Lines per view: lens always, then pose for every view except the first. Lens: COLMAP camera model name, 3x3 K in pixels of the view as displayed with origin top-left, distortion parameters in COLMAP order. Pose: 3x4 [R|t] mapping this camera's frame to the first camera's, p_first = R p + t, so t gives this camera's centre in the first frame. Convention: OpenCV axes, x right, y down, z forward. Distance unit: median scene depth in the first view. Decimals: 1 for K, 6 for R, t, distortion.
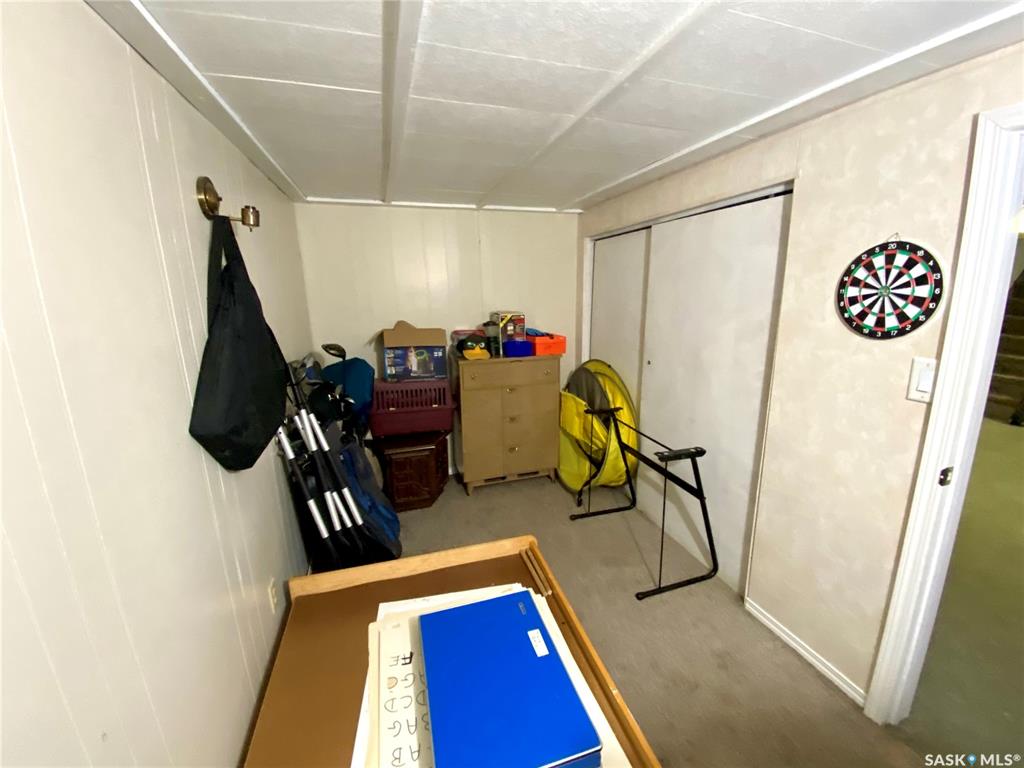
lens RADIAL K [[414.7, 0, 511.9], [0, 414.7, 379.1], [0, 0, 1]] dist [0.050618, -0.040394]
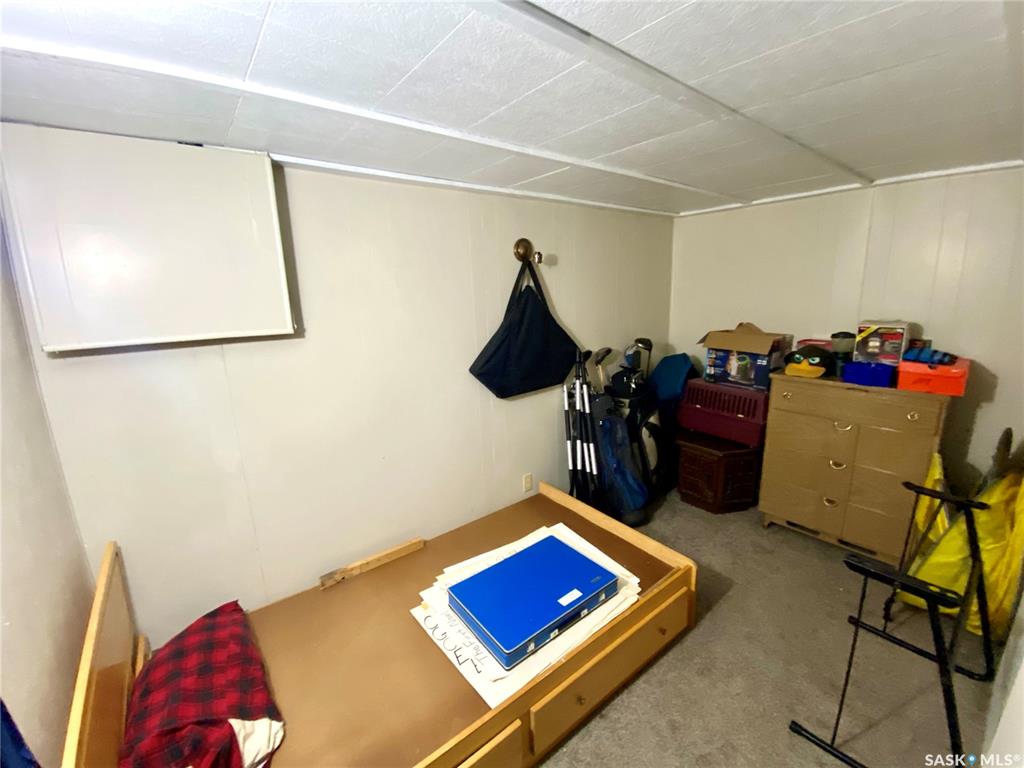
lens RADIAL K [[414.7, 0, 511.9], [0, 414.7, 379.1], [0, 0, 1]] dist [0.050618, -0.040394]
pose [[0.354611, 0.199445, -0.913495, 0.481503], [-0.171776, 0.974253, 0.146029, -0.065872], [0.919100, 0.105133, 0.379741, 0.155954]]
